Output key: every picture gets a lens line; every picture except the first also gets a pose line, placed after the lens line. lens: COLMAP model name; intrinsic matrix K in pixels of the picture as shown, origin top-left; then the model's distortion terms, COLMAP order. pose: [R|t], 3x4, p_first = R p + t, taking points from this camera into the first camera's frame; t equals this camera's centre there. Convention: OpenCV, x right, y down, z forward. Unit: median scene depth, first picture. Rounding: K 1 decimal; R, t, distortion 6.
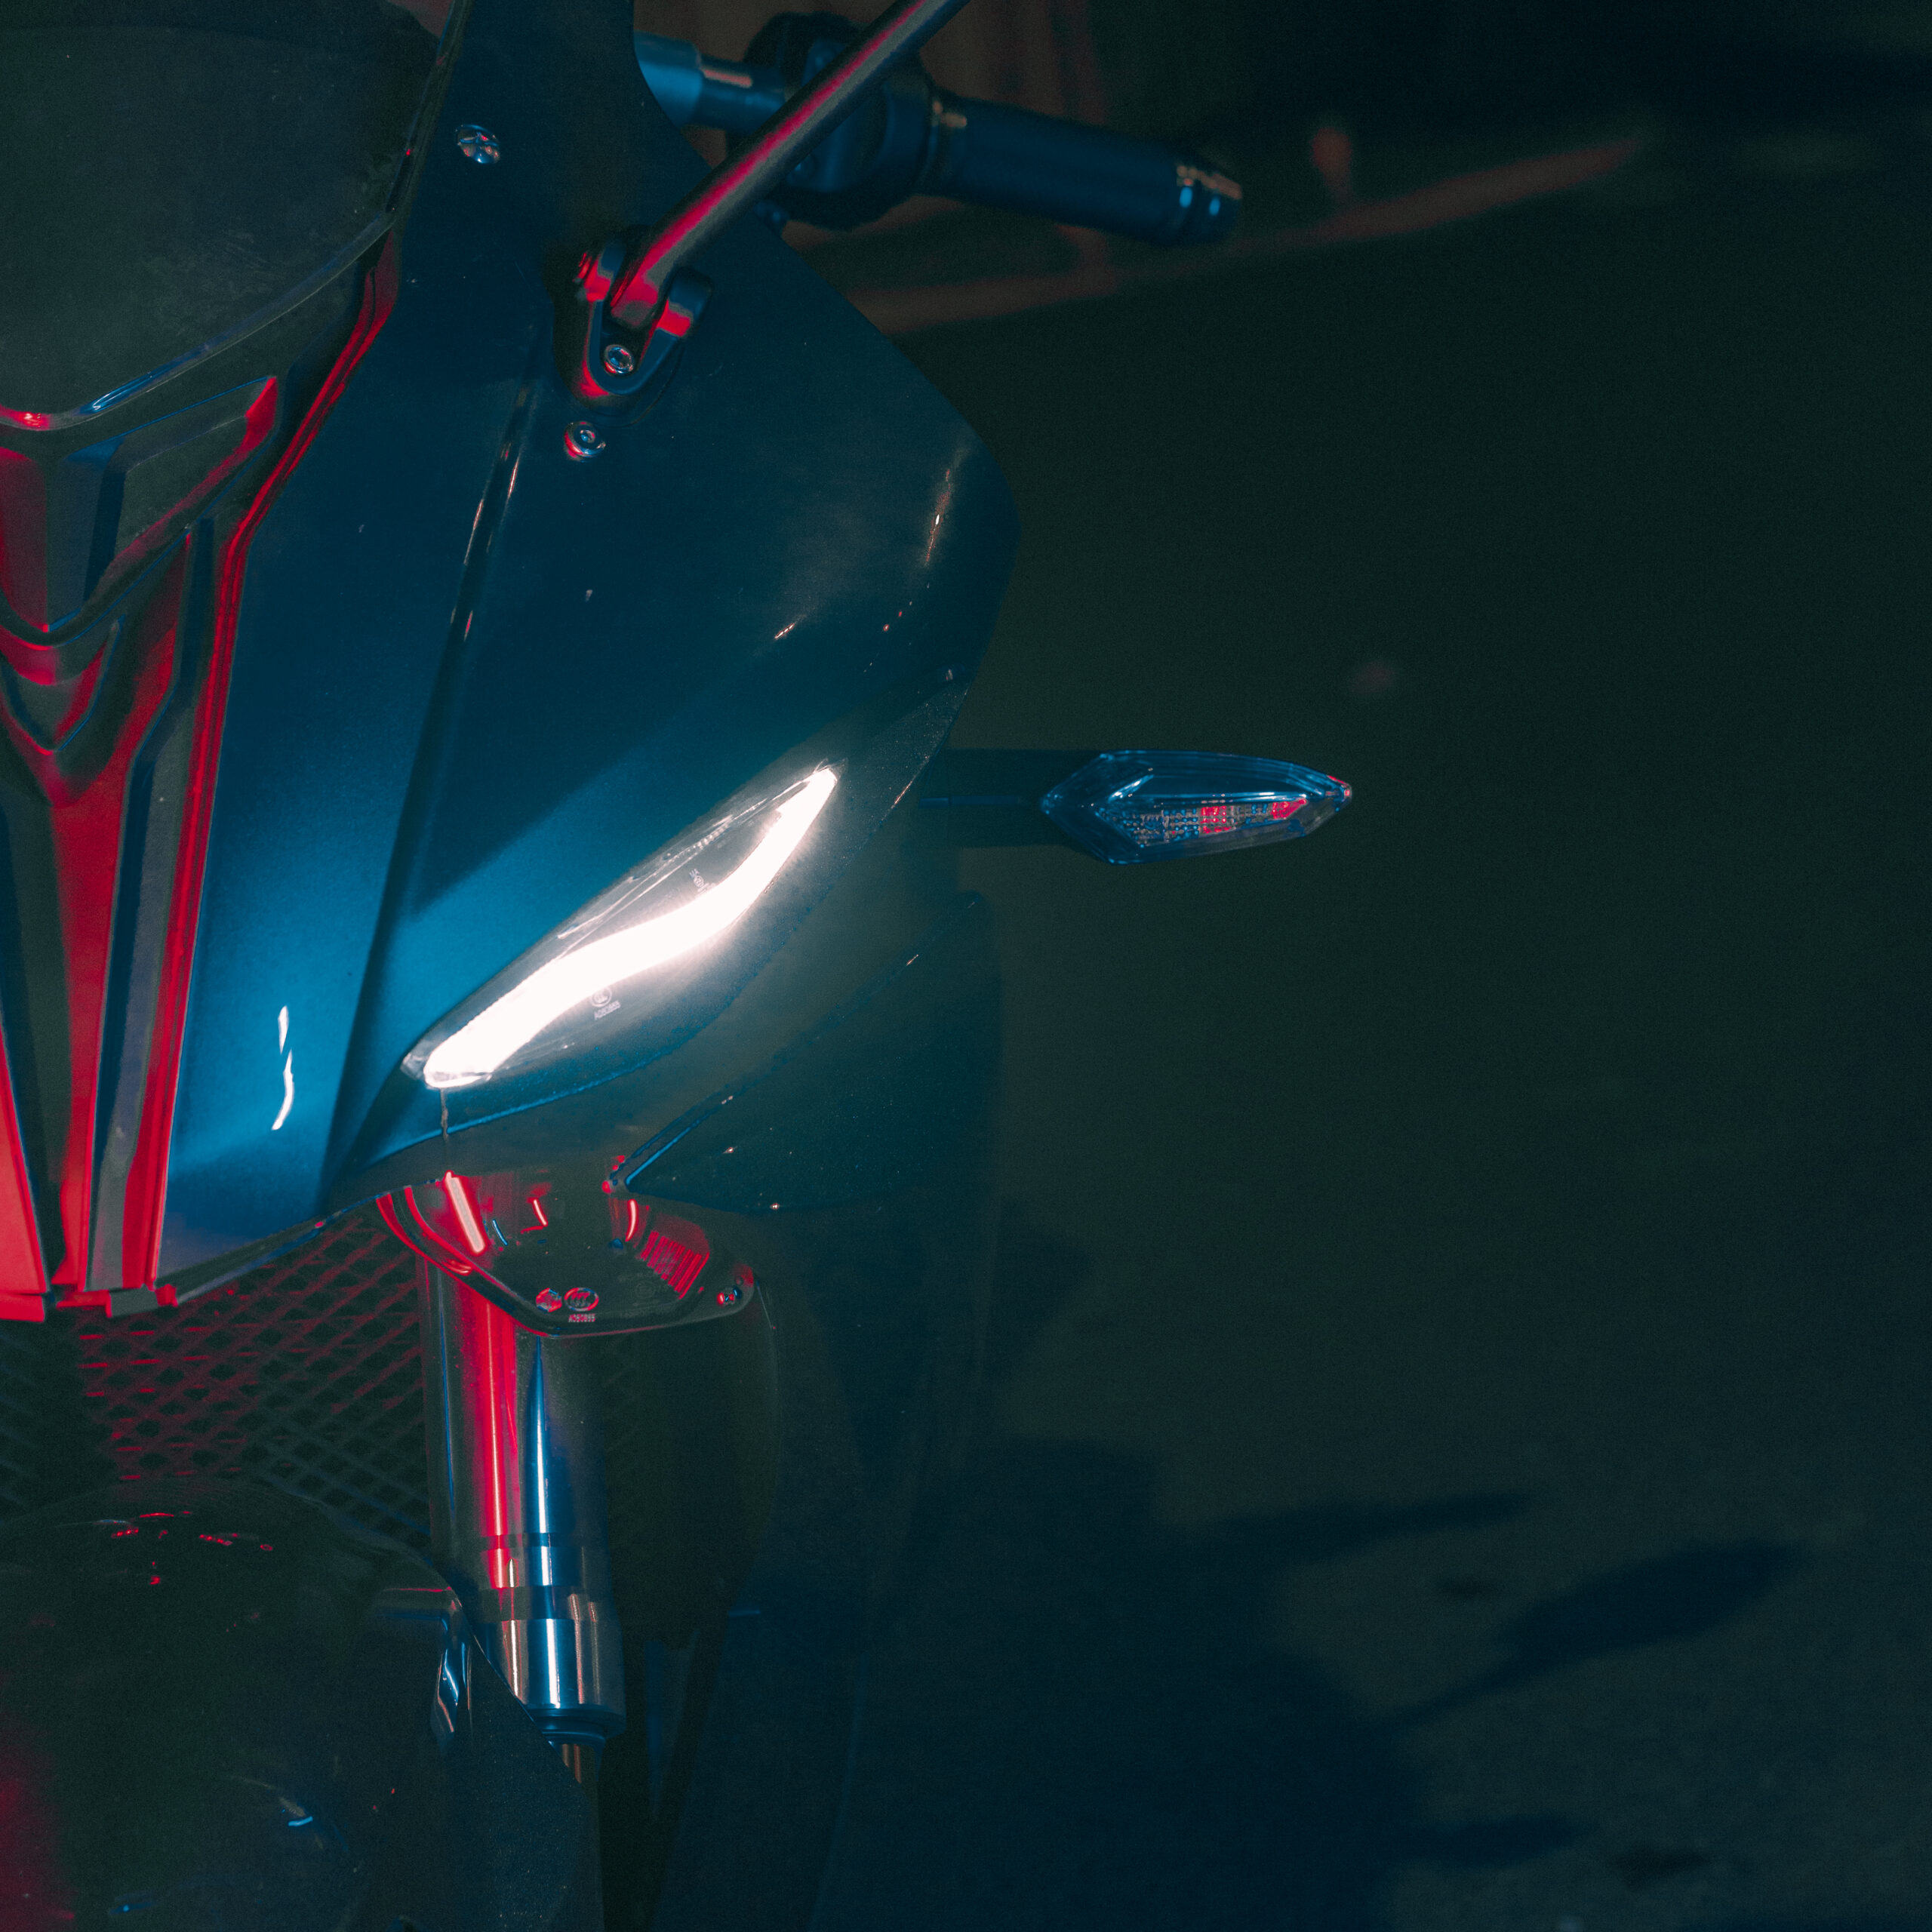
lens RADIAL K [[4568.9, 0, 963.1], [0, 4568.9, 903.2], [0, 0, 1]] dist [-0.008932, -0.080949]
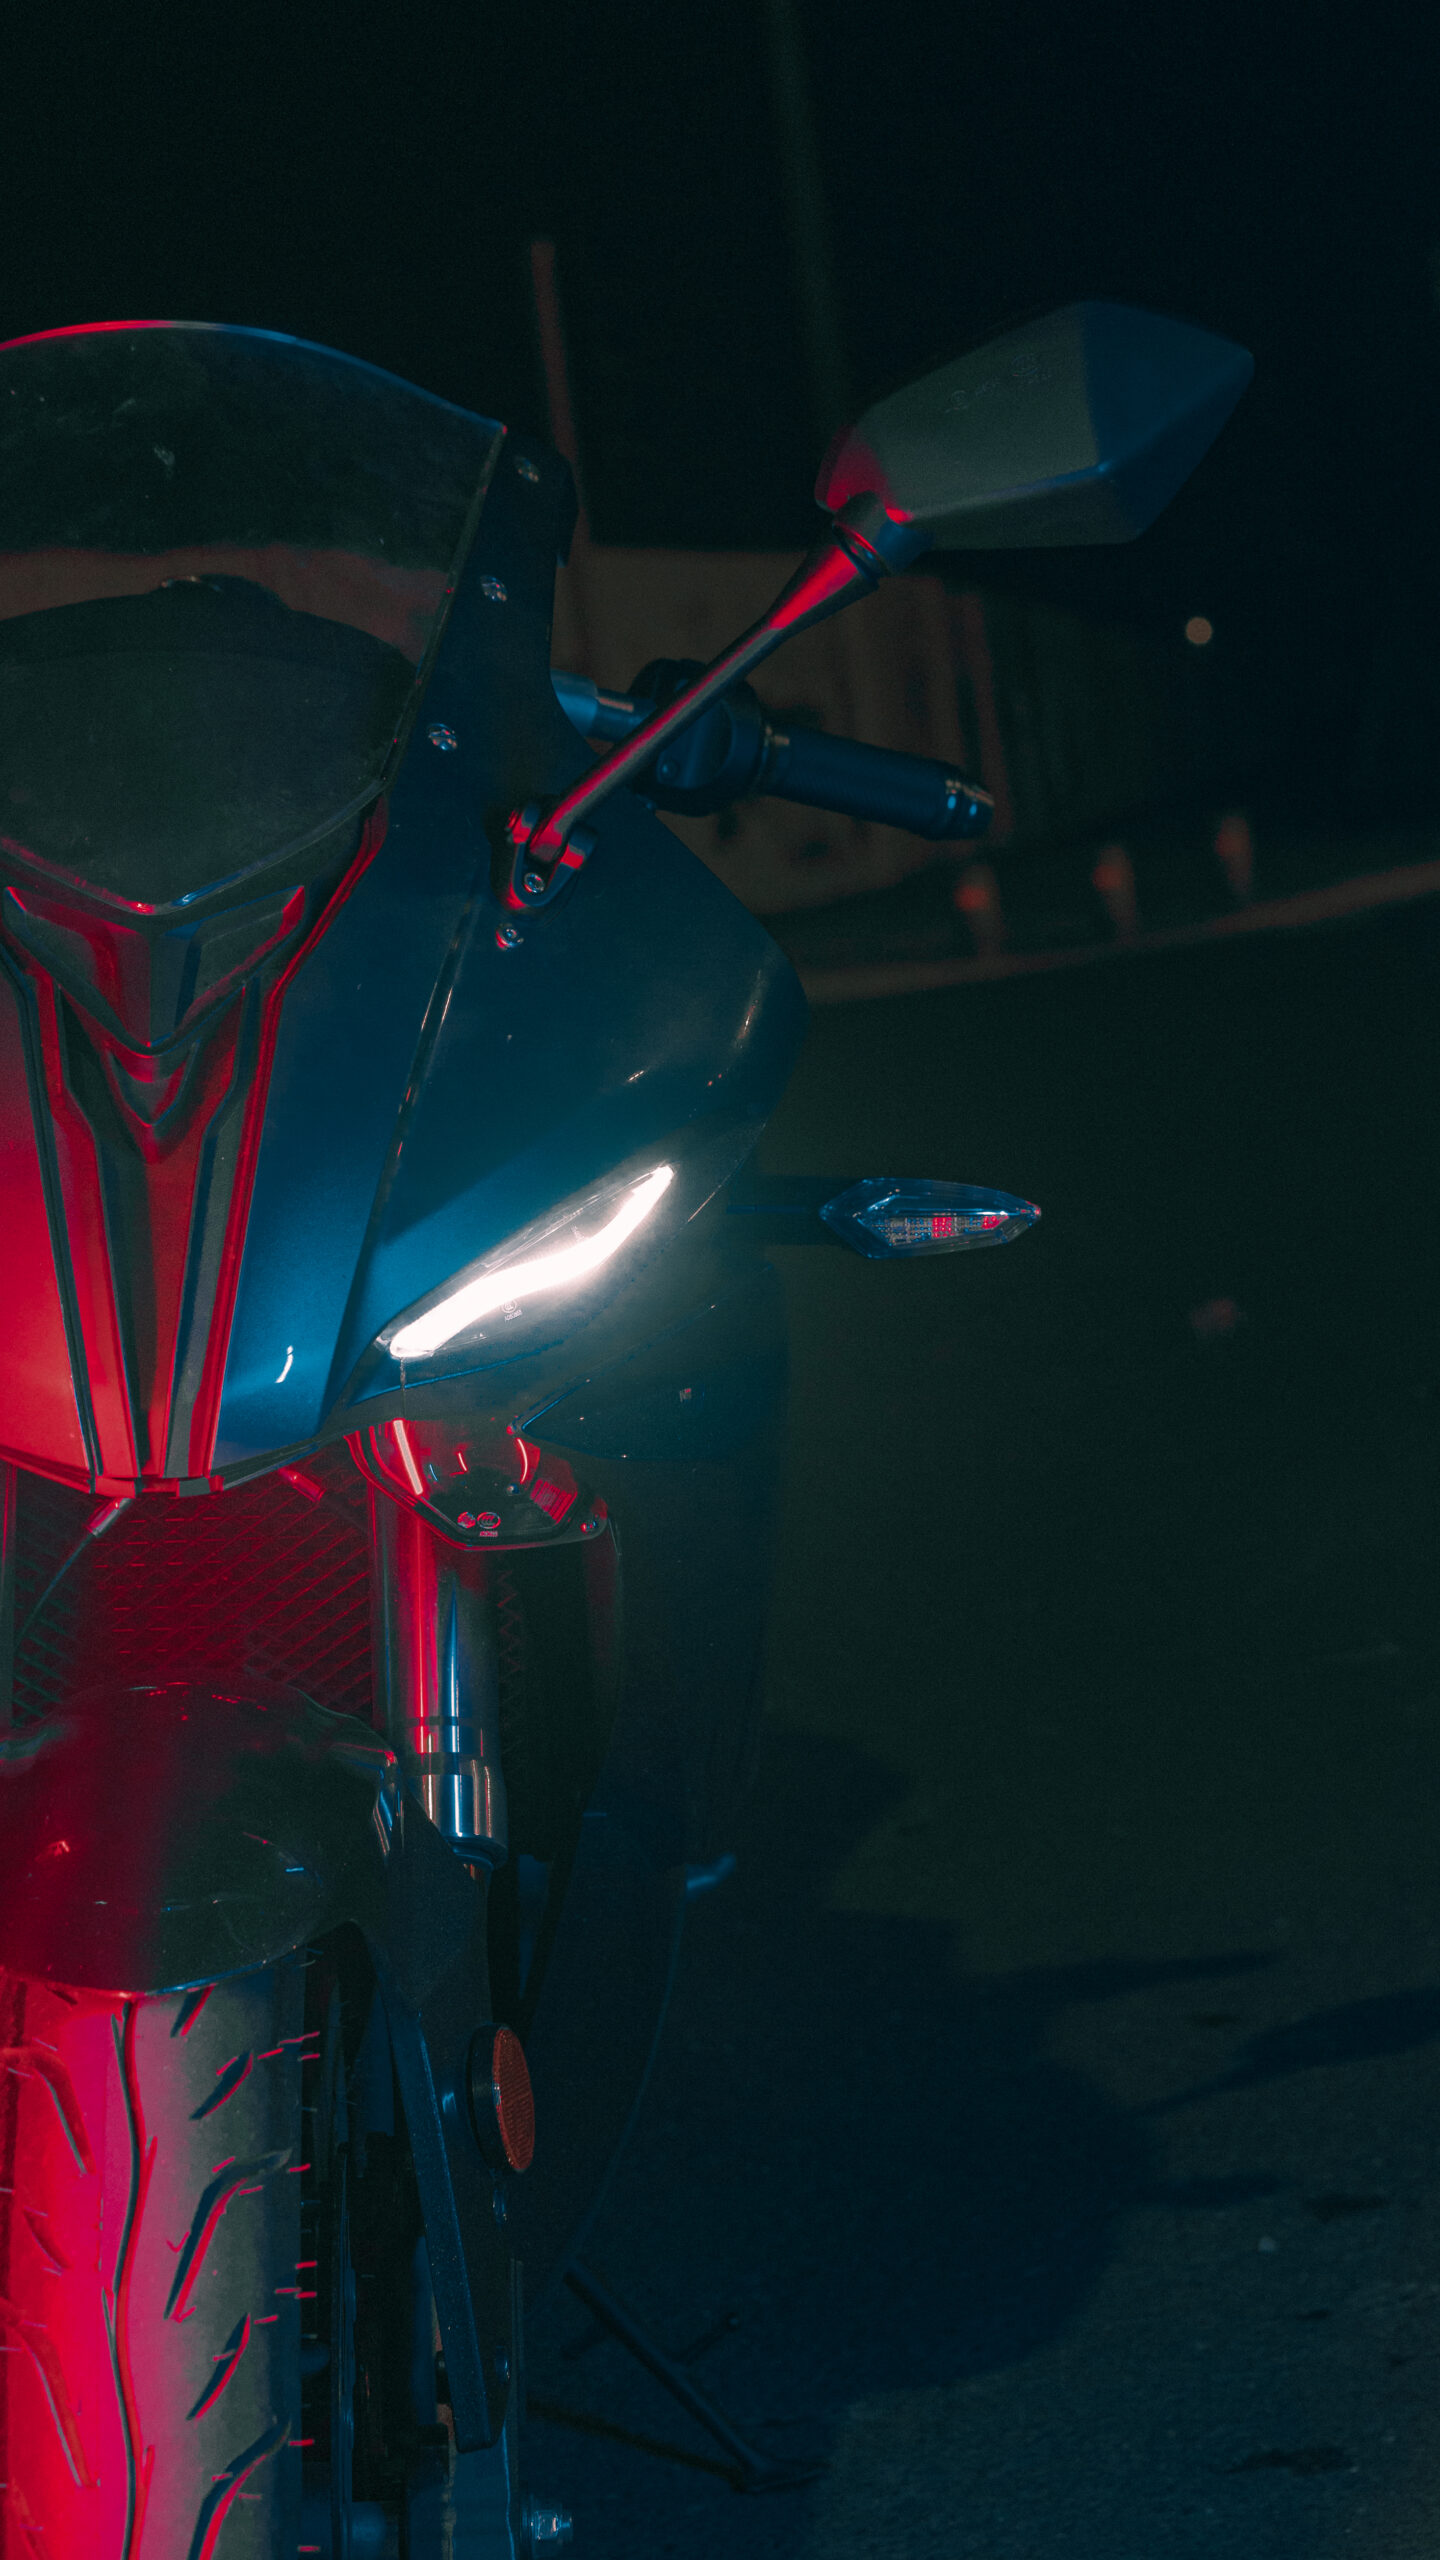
lens RADIAL K [[4046.6, 0, 720.0], [0, 4046.6, 1280.0], [0, 0, 1]] dist [0.004928, 0.218989]
pose [[0.999323, 0.028032, -0.023824, 0.019201], [-0.029092, 0.998545, -0.045401, 0.066259], [0.022517, 0.046063, 0.998685, -0.296416]]
